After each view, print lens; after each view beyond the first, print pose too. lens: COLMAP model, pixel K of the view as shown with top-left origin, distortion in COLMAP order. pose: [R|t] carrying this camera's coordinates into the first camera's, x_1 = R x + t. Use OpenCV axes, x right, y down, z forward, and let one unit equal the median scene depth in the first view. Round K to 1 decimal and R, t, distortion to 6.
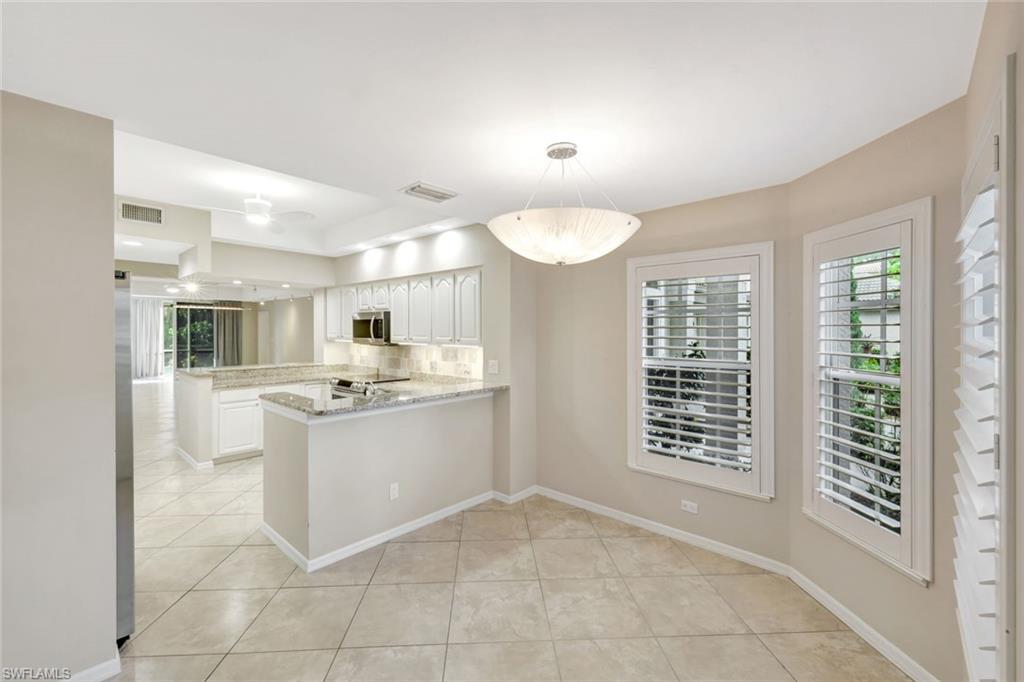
lens RADIAL K [[425.1, 0, 513.0], [0, 425.1, 340.4], [0, 0, 1]] dist [-0.000919, 0.000045]
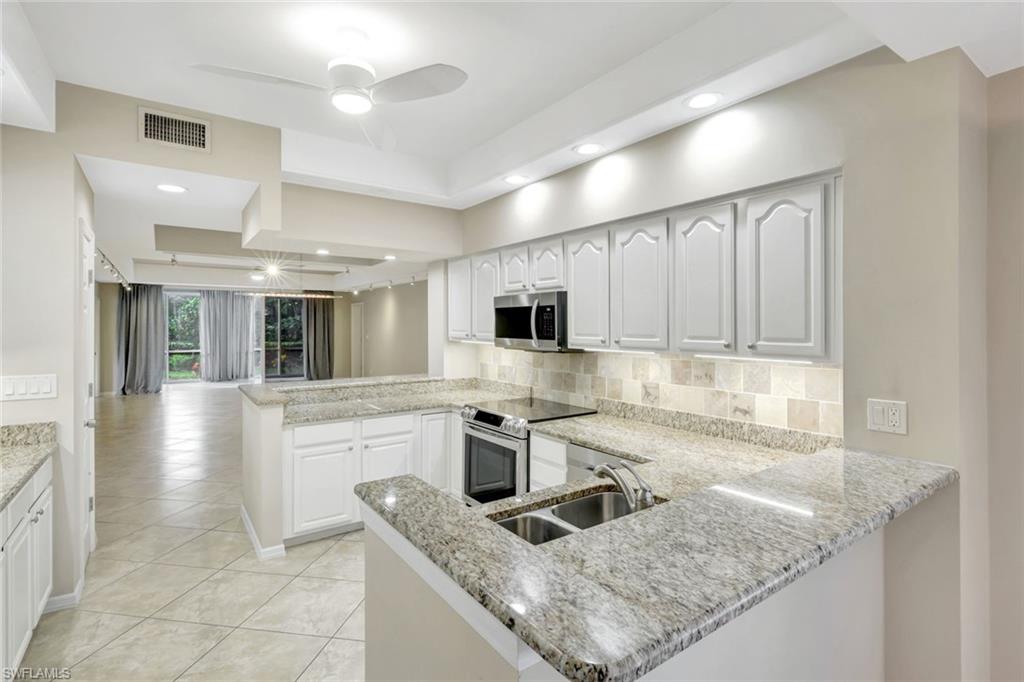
lens RADIAL K [[491.5, 0, 514.1], [0, 491.5, 335.5], [0, 0, 1]] dist [0.003909, -0.000174]
pose [[0.976083, -0.000250, -0.217396, -0.212800], [-0.000020, 0.999999, -0.001242, -0.009204], [0.217396, 0.001216, 0.976083, 0.350979]]
